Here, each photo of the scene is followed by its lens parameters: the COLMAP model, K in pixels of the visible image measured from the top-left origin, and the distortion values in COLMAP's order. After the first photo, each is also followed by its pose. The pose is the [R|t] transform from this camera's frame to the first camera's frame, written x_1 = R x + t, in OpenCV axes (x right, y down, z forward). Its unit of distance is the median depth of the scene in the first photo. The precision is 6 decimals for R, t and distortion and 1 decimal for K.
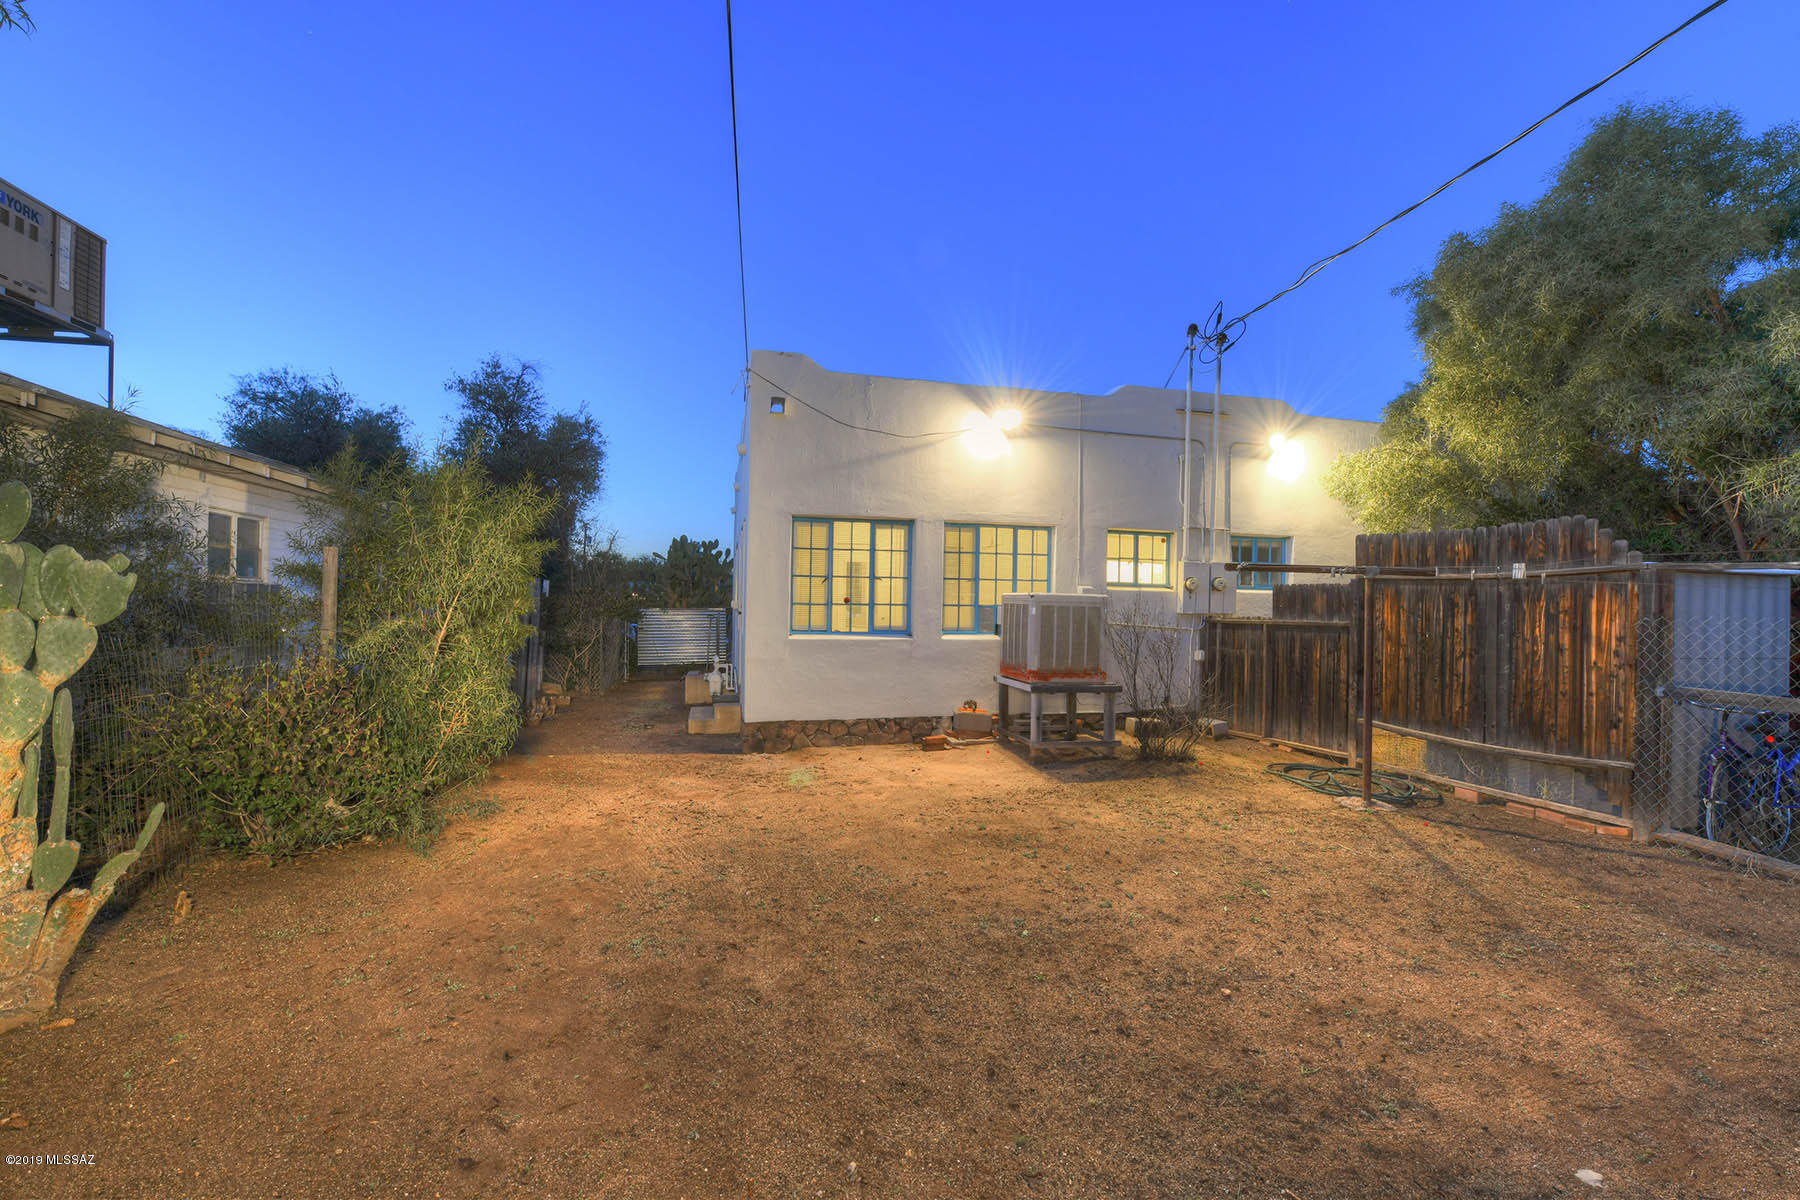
lens RADIAL K [[839.1, 0, 900.0], [0, 839.1, 600.0], [0, 0, 1]] dist [-0.010282, -0.003455]
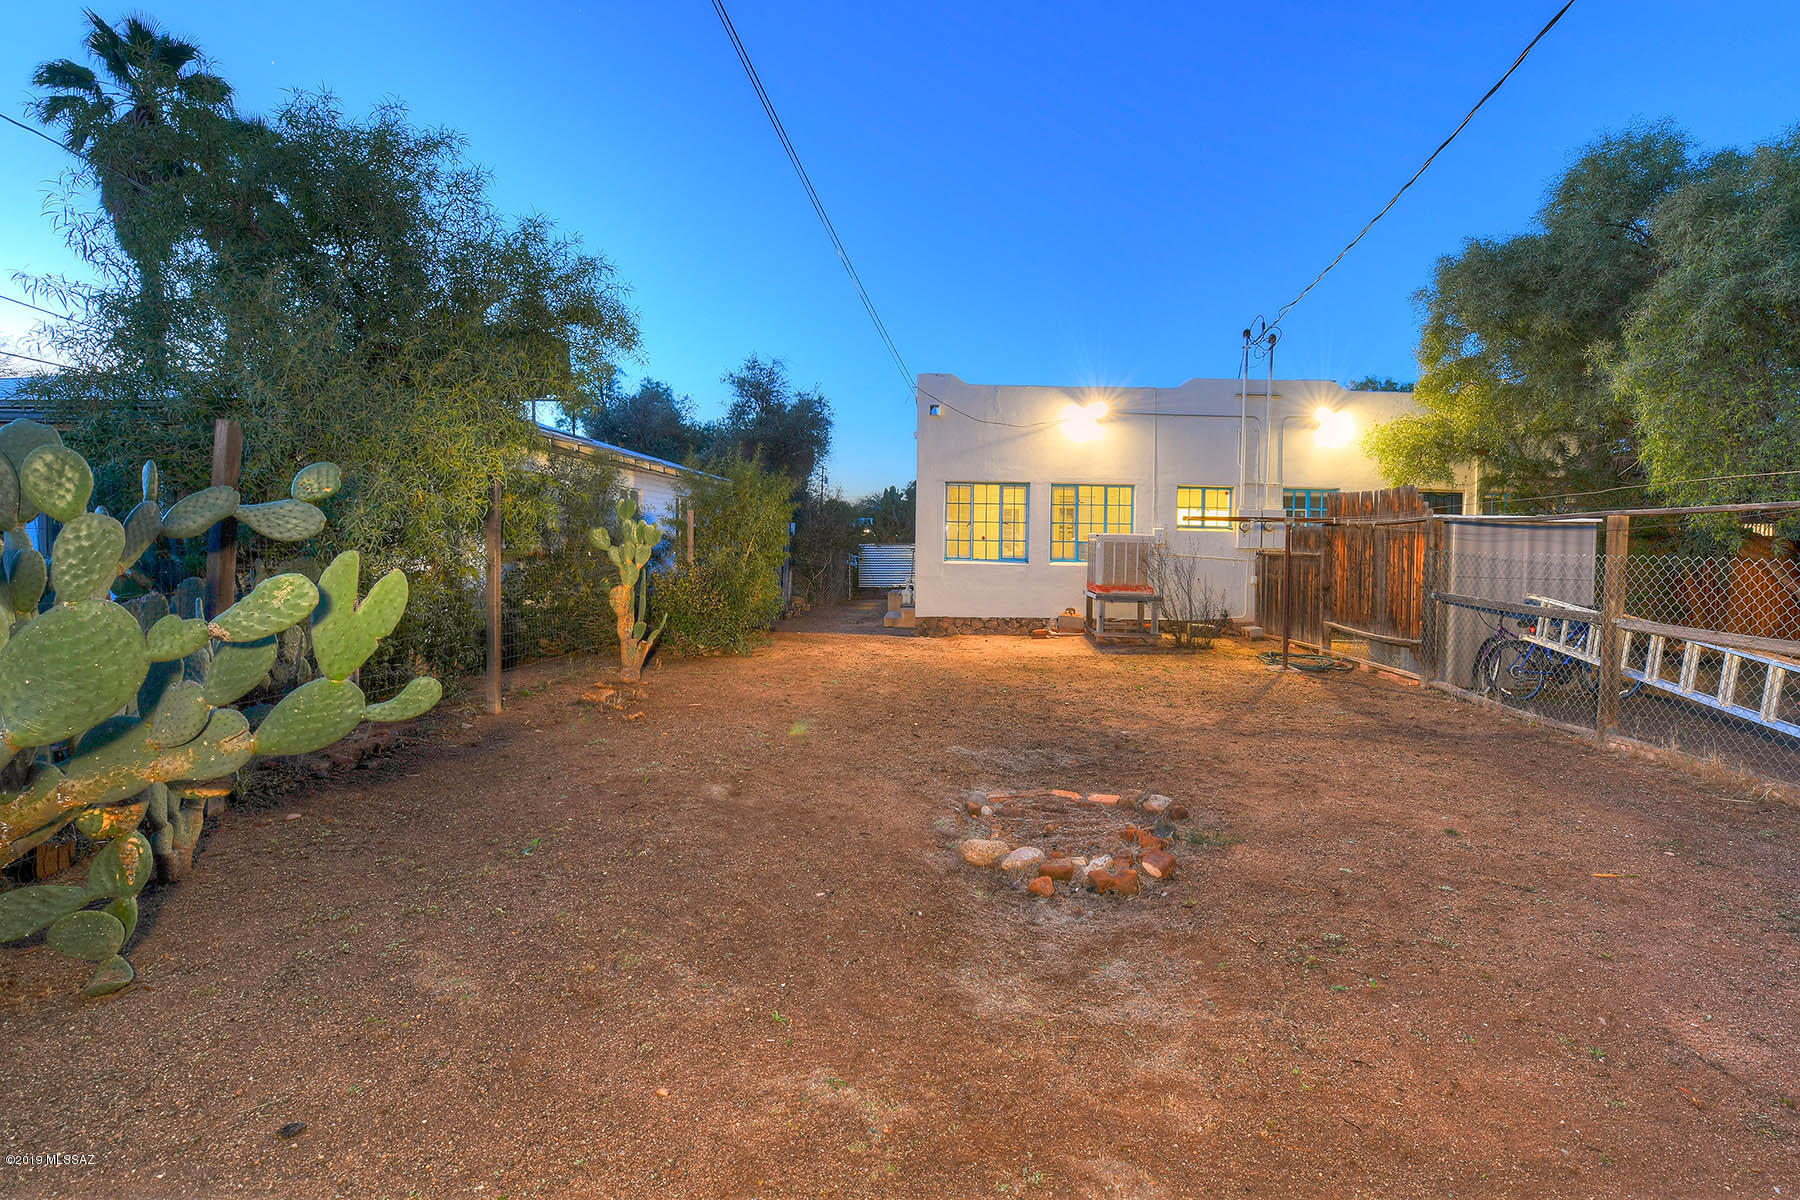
lens RADIAL K [[688.9, 0, 900.0], [0, 688.9, 600.0], [0, 0, 1]] dist [-0.000346, -0.000145]
pose [[0.970233, 0.023216, -0.241057, 0.140531], [-0.001053, 0.995789, 0.091667, -0.002954], [0.242170, -0.088684, 0.966172, -0.353640]]
